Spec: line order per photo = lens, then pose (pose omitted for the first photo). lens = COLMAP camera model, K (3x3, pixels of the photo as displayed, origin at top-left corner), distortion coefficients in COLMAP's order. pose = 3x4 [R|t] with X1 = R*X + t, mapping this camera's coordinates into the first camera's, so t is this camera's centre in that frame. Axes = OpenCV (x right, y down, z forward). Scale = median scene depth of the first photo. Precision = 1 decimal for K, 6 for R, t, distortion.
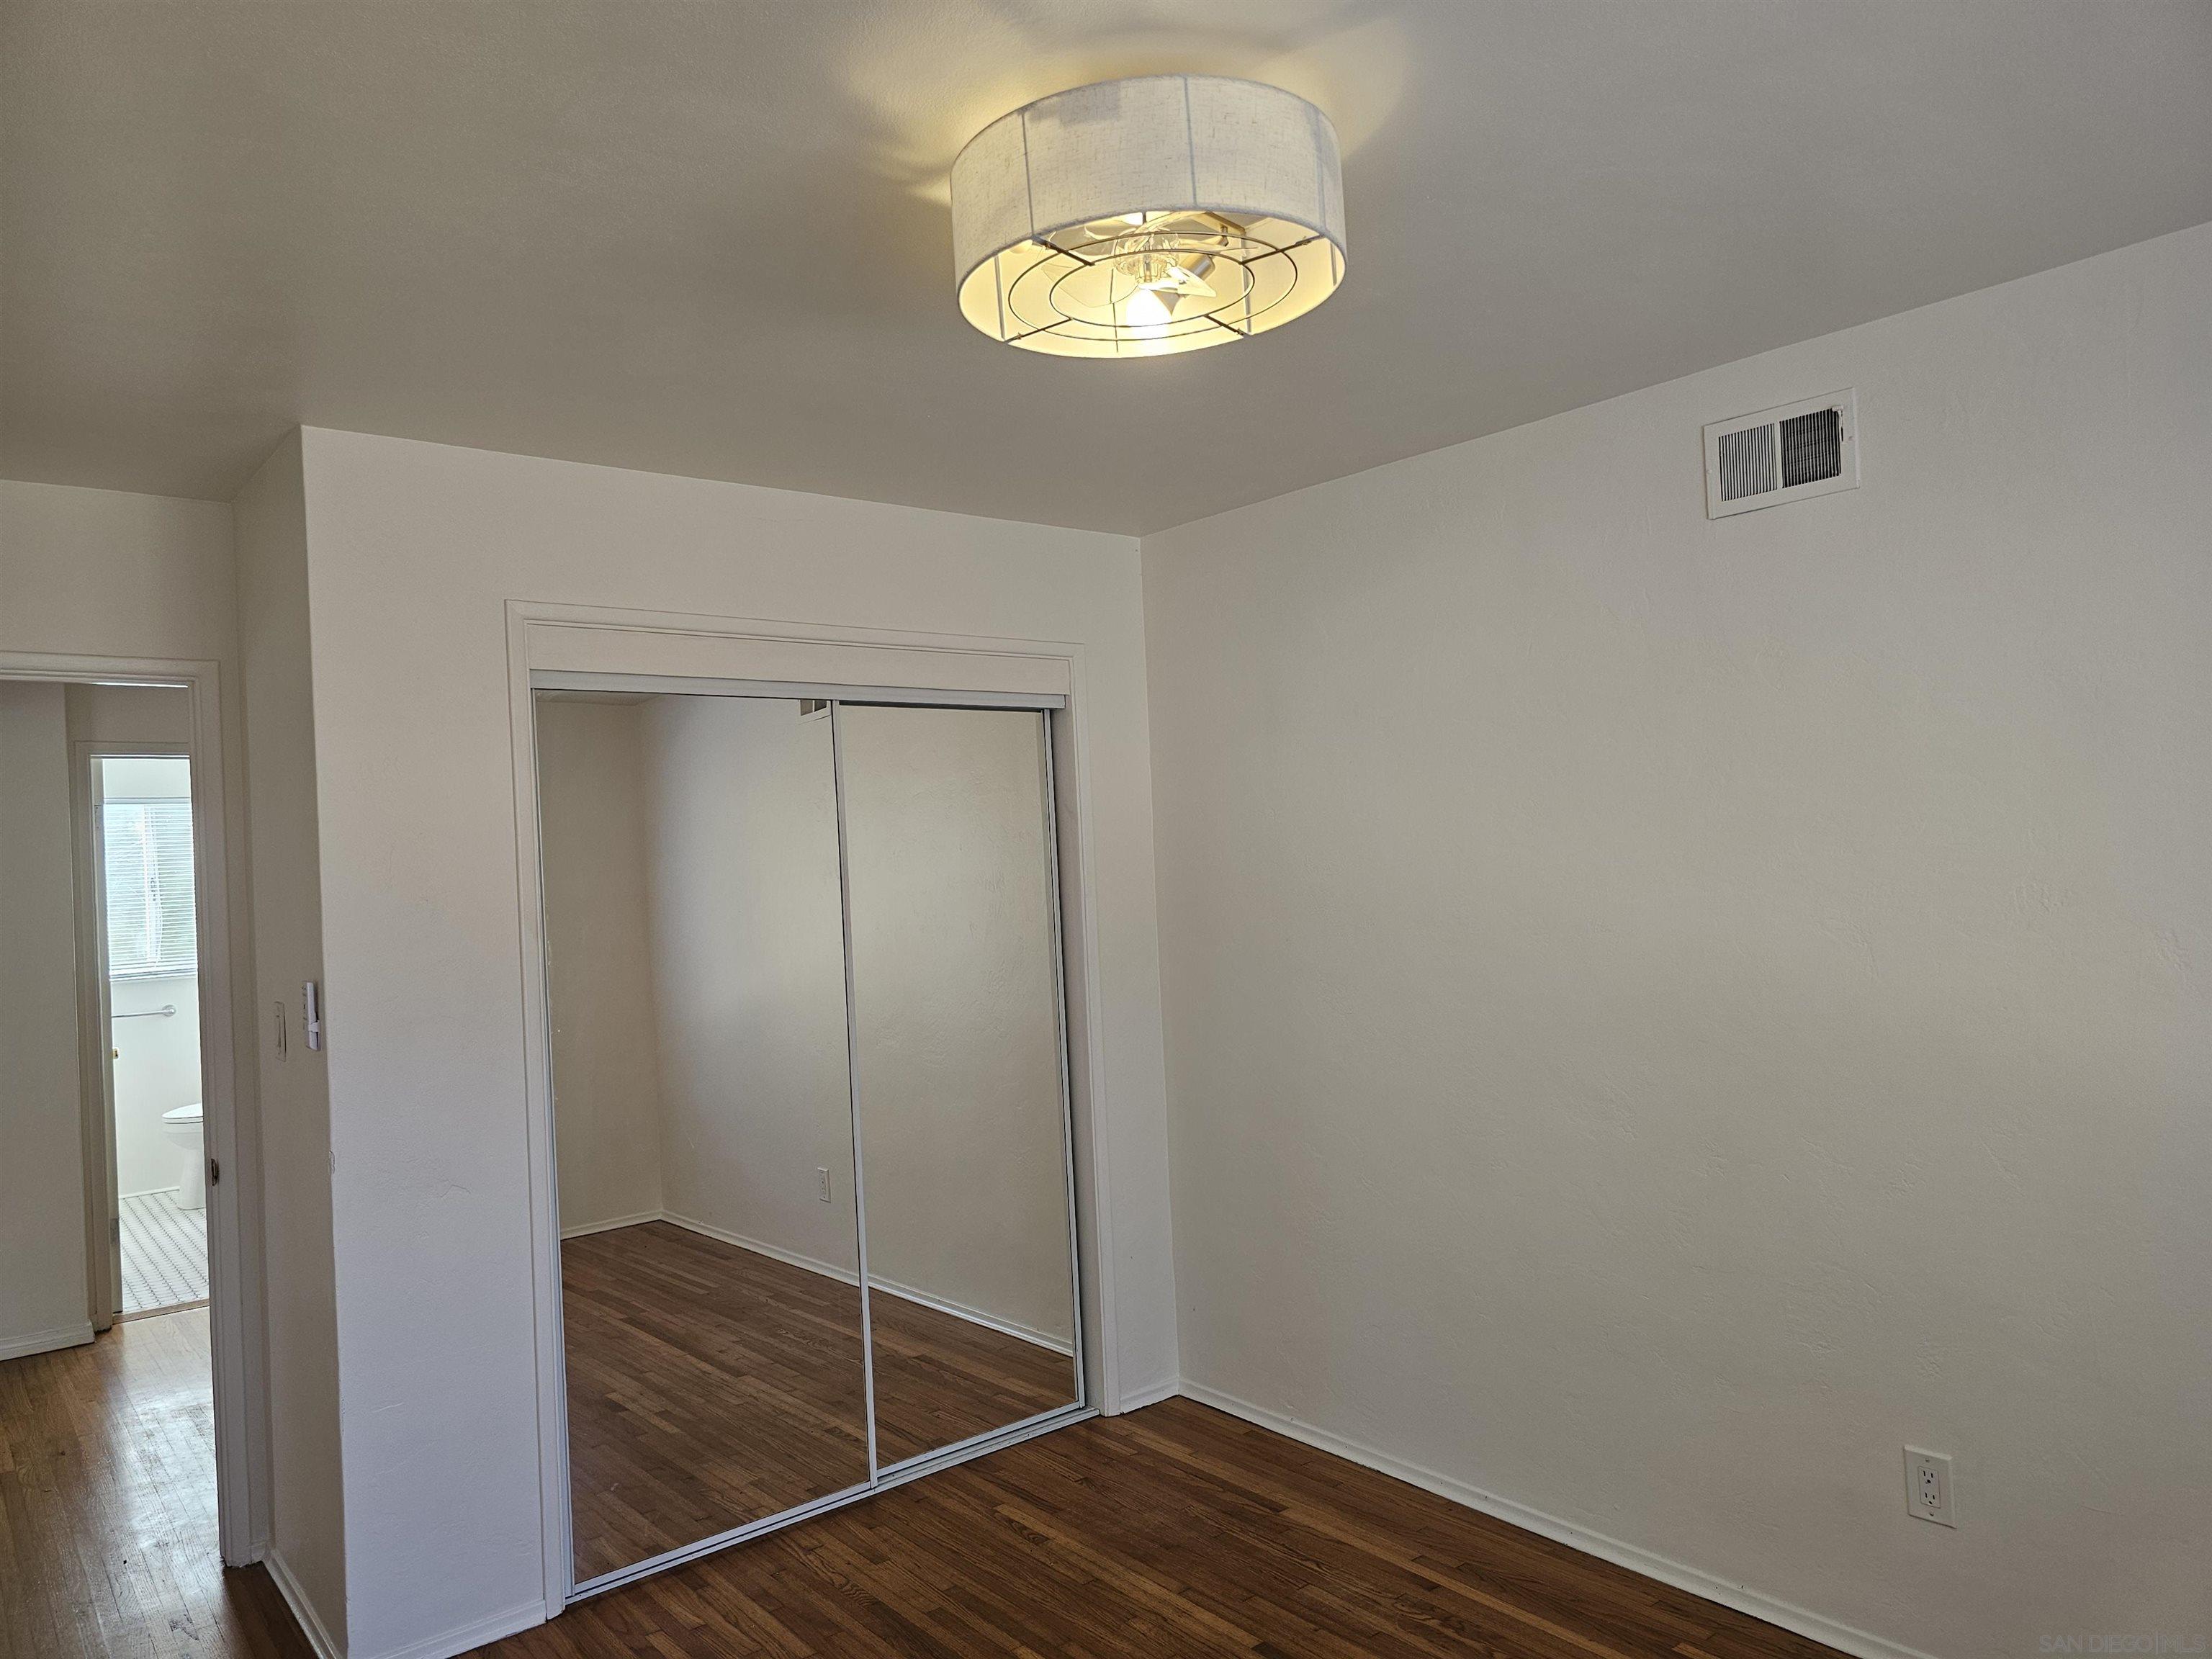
lens RADIAL K [[1477.6, 0, 1115.7], [0, 1477.6, 829.5], [0, 0, 1]] dist [0.056479, -0.053168]
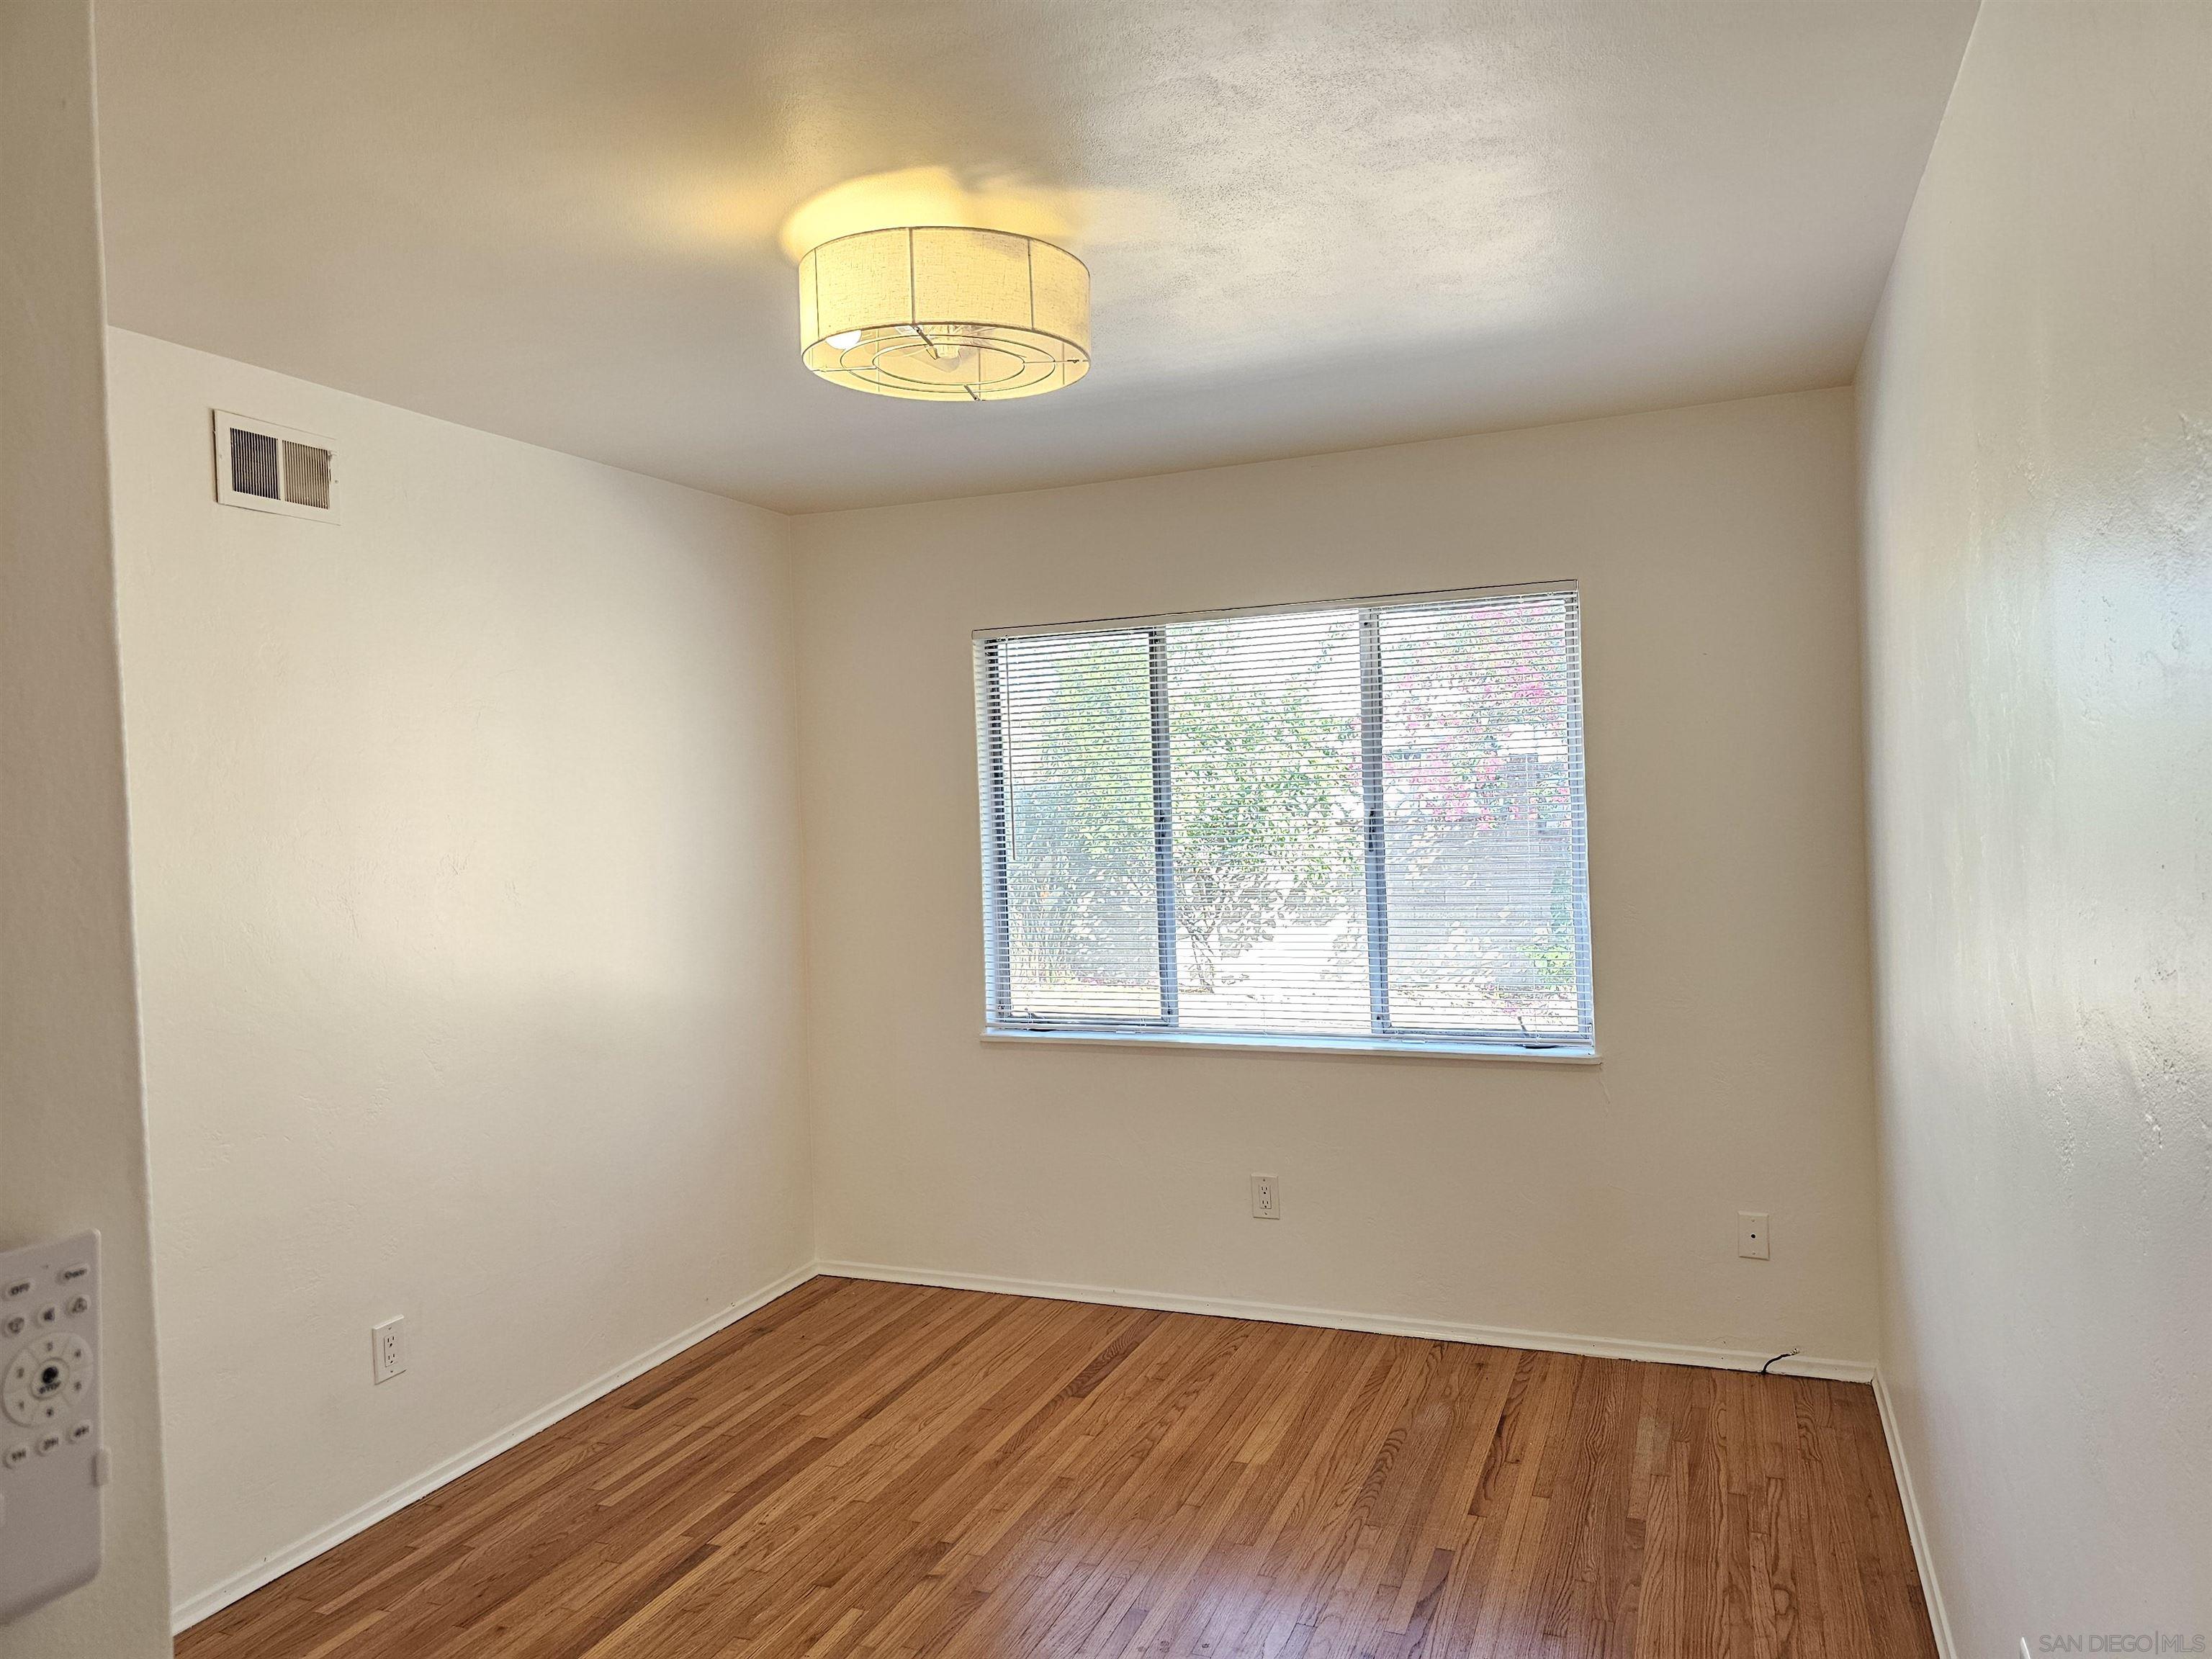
lens RADIAL K [[1477.6, 0, 1113.6], [0, 1477.6, 835.4], [0, 0, 1]] dist [0.056479, -0.053168]
pose [[-0.497480, 0.022531, 0.867183, -0.786397], [0.034016, 0.999400, -0.006452, 0.040594], [-0.866808, 0.026288, -0.497948, 1.023021]]
